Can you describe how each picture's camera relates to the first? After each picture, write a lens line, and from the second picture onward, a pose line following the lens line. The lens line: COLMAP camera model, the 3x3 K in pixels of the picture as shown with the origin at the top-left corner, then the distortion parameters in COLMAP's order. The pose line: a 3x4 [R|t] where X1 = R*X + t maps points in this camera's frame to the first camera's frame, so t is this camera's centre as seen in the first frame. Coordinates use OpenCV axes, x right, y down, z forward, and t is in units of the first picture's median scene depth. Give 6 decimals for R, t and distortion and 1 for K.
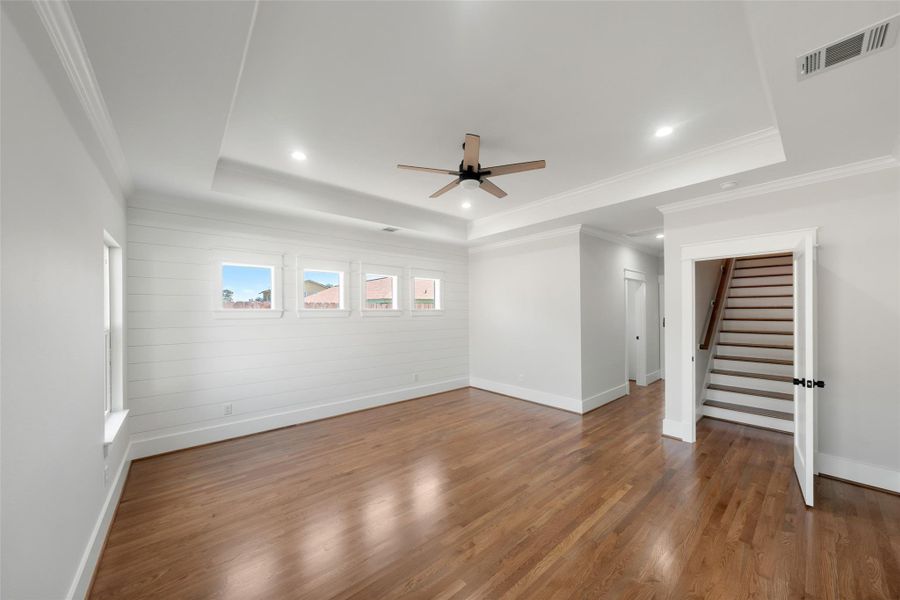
lens RADIAL K [[315.9, 0, 453.0], [0, 315.9, 305.2], [0, 0, 1]] dist [-0.001024, -0.000134]
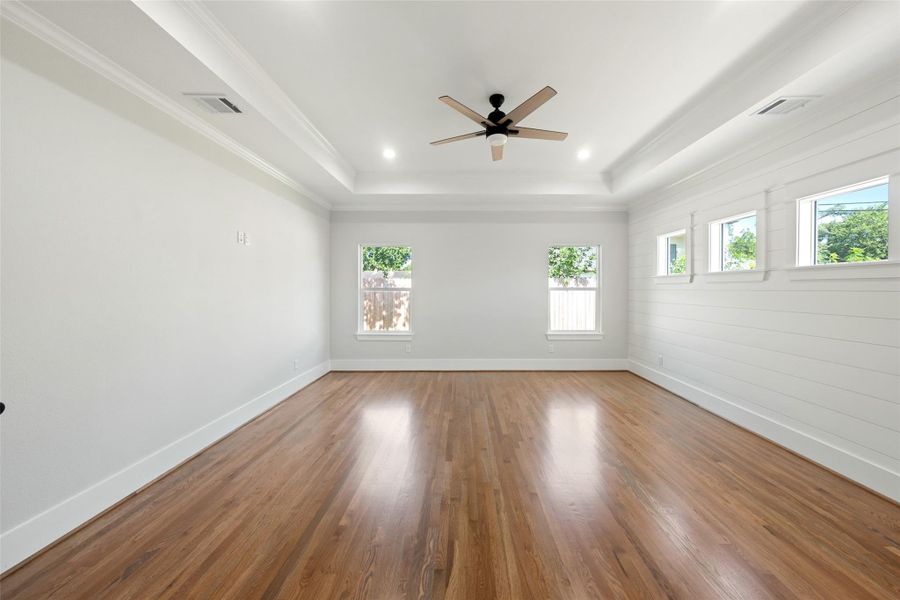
lens RADIAL K [[315.9, 0, 453.0], [0, 315.9, 305.2], [0, 0, 1]] dist [-0.001024, -0.000134]
pose [[-0.689099, 0.036747, -0.723735, 0.607252], [0.008214, 0.999045, 0.042905, 0.059627], [0.724620, 0.023622, -0.688743, 1.130207]]
